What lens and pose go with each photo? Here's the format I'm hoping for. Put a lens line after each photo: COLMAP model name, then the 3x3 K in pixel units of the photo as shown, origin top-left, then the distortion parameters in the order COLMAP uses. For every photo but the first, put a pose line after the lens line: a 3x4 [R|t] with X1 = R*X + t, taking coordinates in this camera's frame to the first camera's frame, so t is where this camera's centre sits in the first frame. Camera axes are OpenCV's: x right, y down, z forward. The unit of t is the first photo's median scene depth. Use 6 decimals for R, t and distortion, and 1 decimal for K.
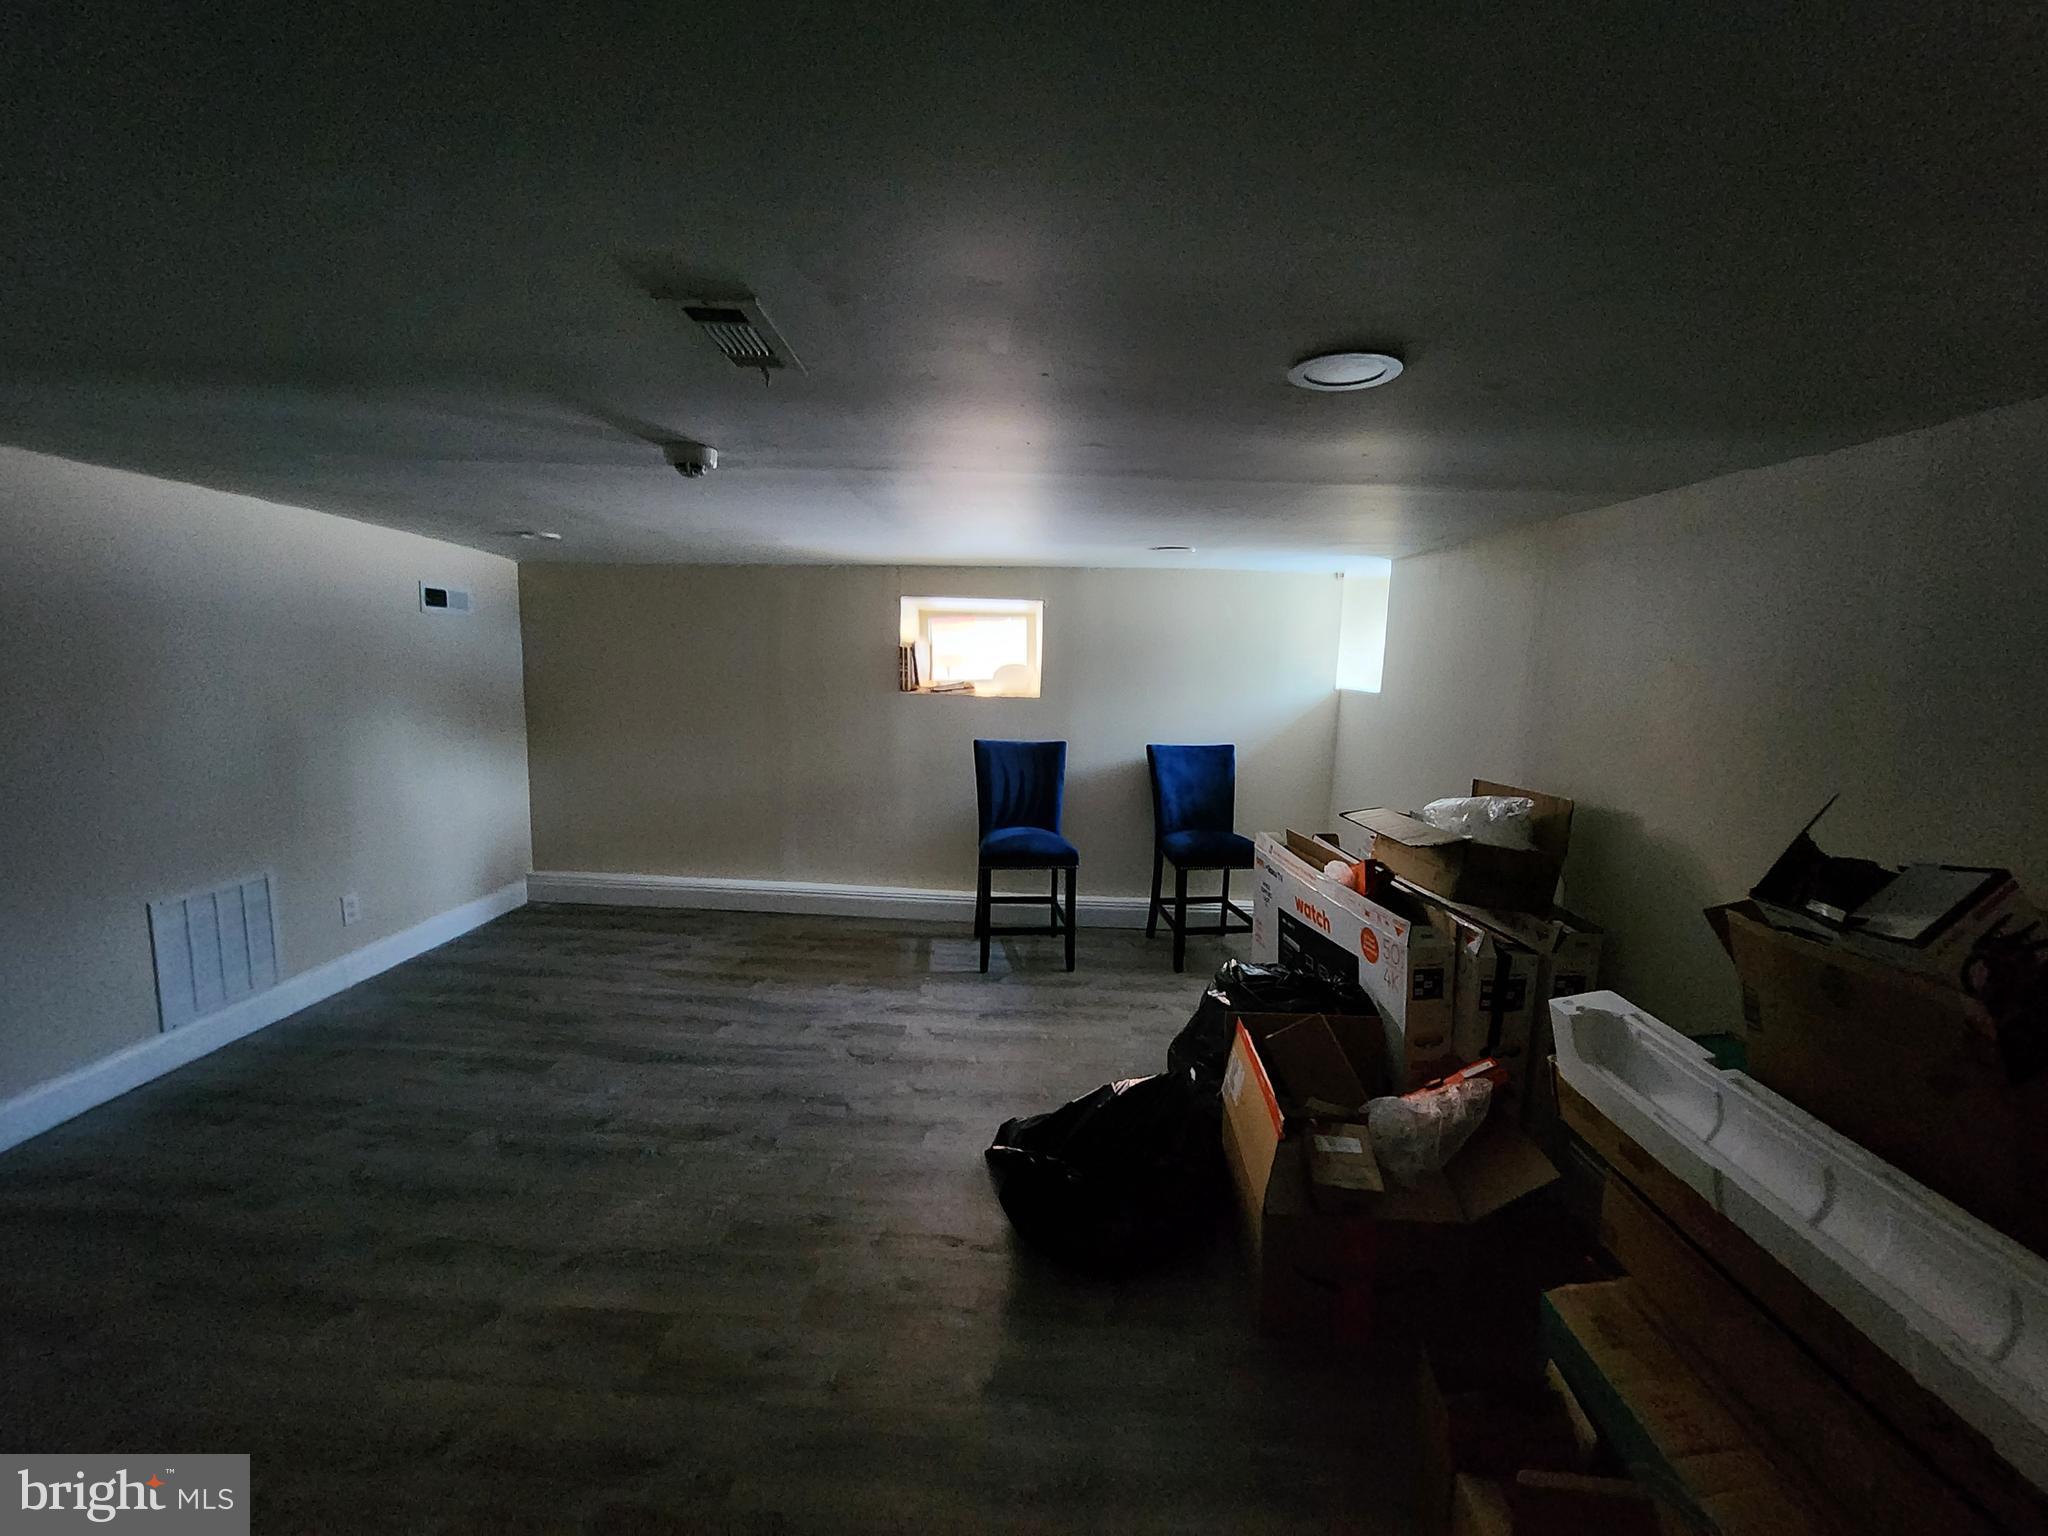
lens RADIAL K [[833.4, 0, 1035.5], [0, 833.4, 770.4], [0, 0, 1]] dist [-0.005551, 0.000192]
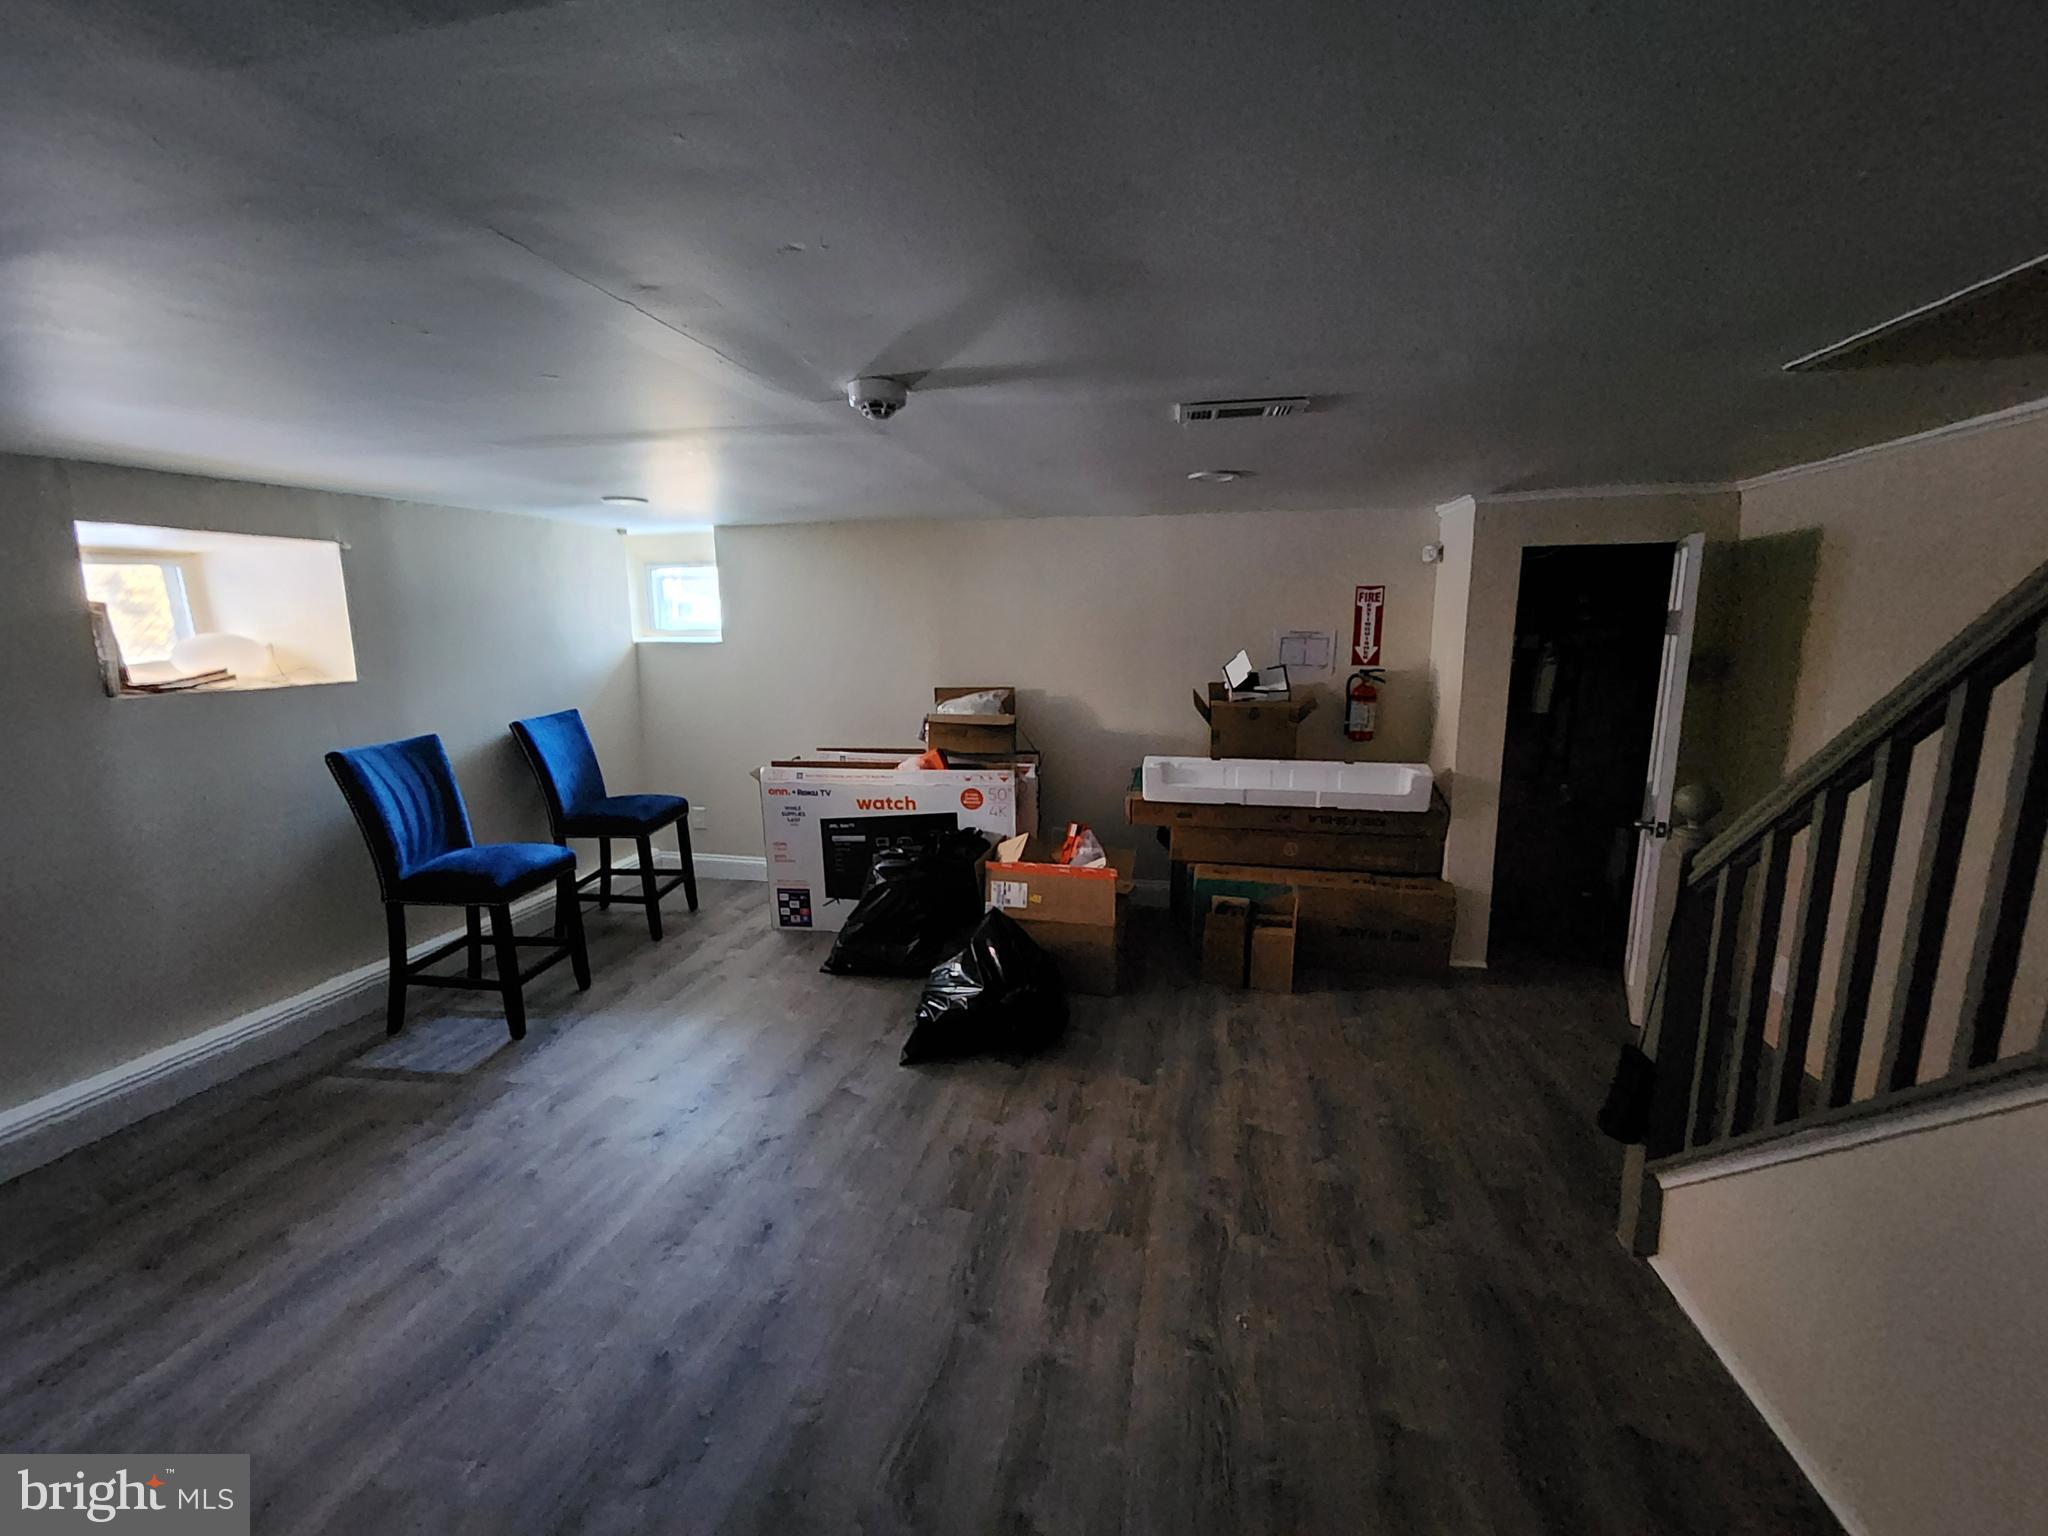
lens RADIAL K [[833.4, 0, 1035.5], [0, 833.4, 770.4], [0, 0, 1]] dist [-0.005551, 0.000192]
pose [[0.193910, -0.211349, 0.957982, -0.728632], [0.147598, 0.971687, 0.184497, -0.075499], [-0.969852, 0.105621, 0.219615, 0.387700]]
